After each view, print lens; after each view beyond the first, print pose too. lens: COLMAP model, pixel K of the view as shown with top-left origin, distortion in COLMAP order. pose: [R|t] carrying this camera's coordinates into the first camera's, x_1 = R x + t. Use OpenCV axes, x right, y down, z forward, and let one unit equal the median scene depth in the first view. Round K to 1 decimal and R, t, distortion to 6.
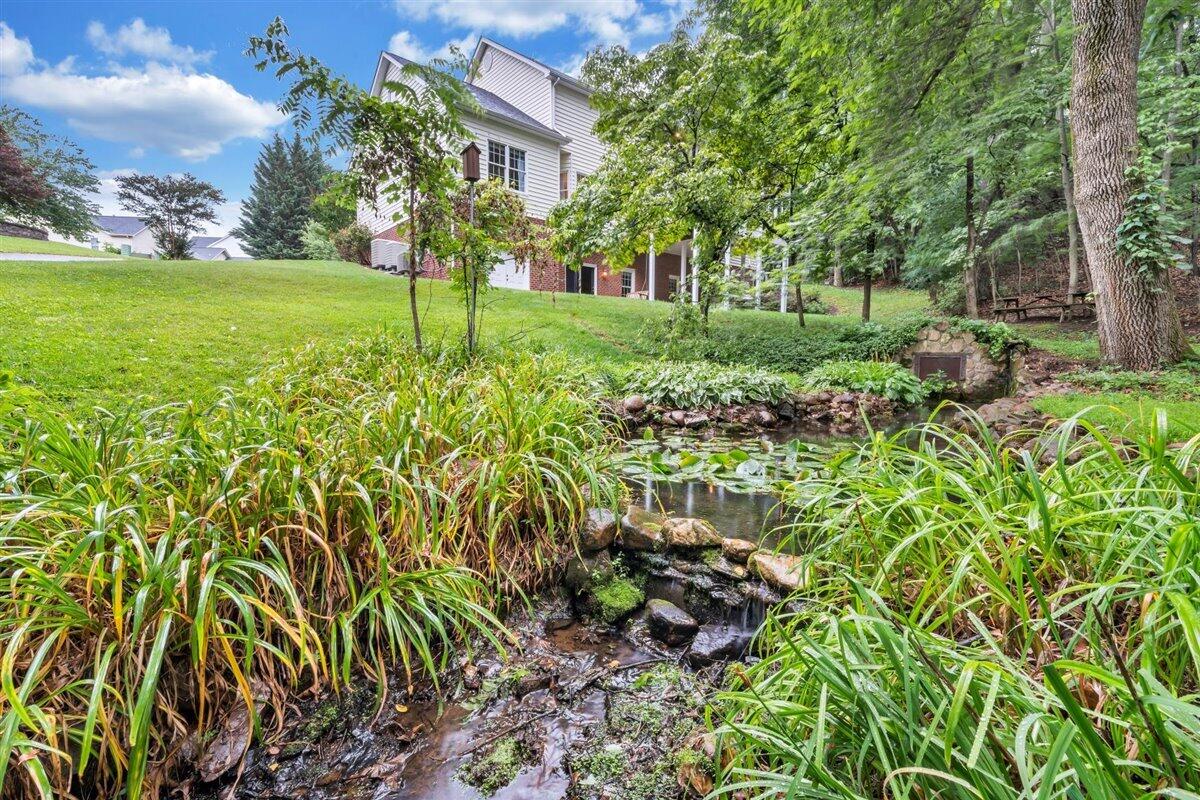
lens RADIAL K [[487.3, 0, 607.2], [0, 487.3, 400.6], [0, 0, 1]] dist [0.000588, 0.000072]
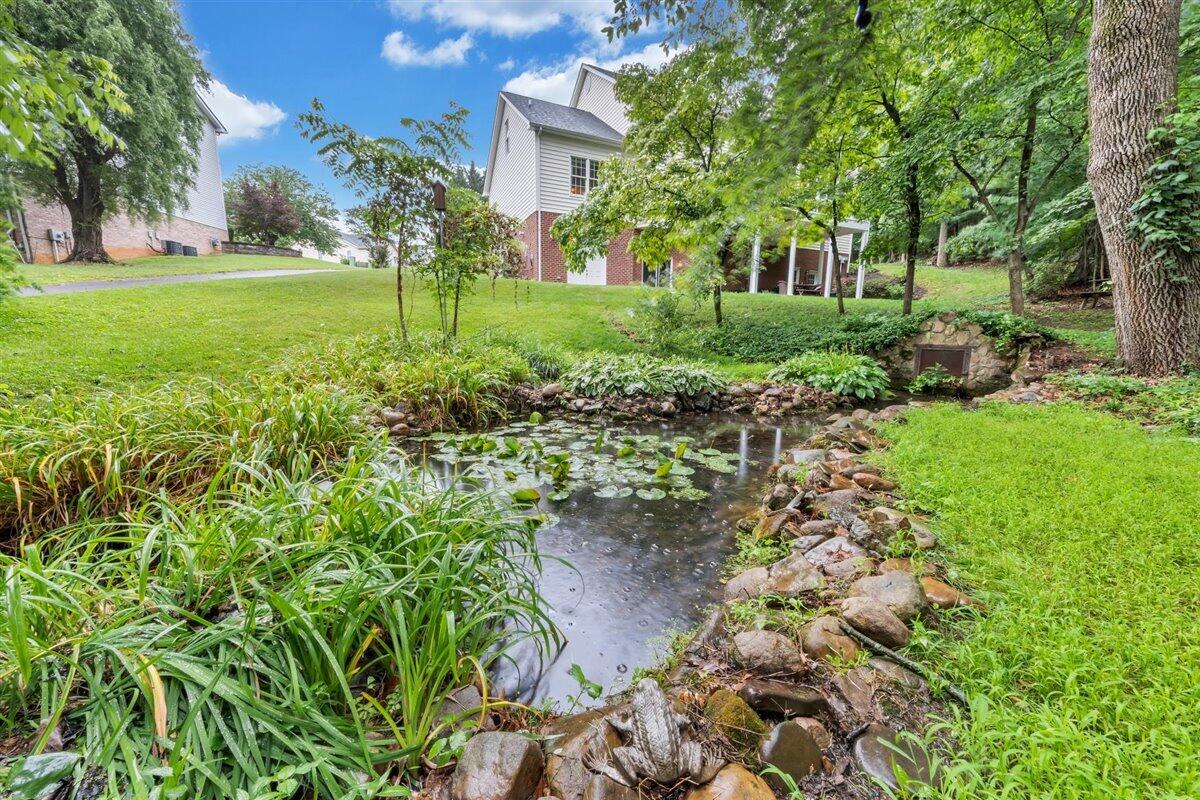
lens RADIAL K [[413.1, 0, 602.3], [0, 413.1, 398.5], [0, 0, 1]] dist [-0.001416, -0.000049]
pose [[0.960588, 0.048956, -0.273631, 0.347448], [-0.031086, 0.997114, 0.069269, -0.037578], [0.276232, -0.058033, 0.959337, 0.037967]]
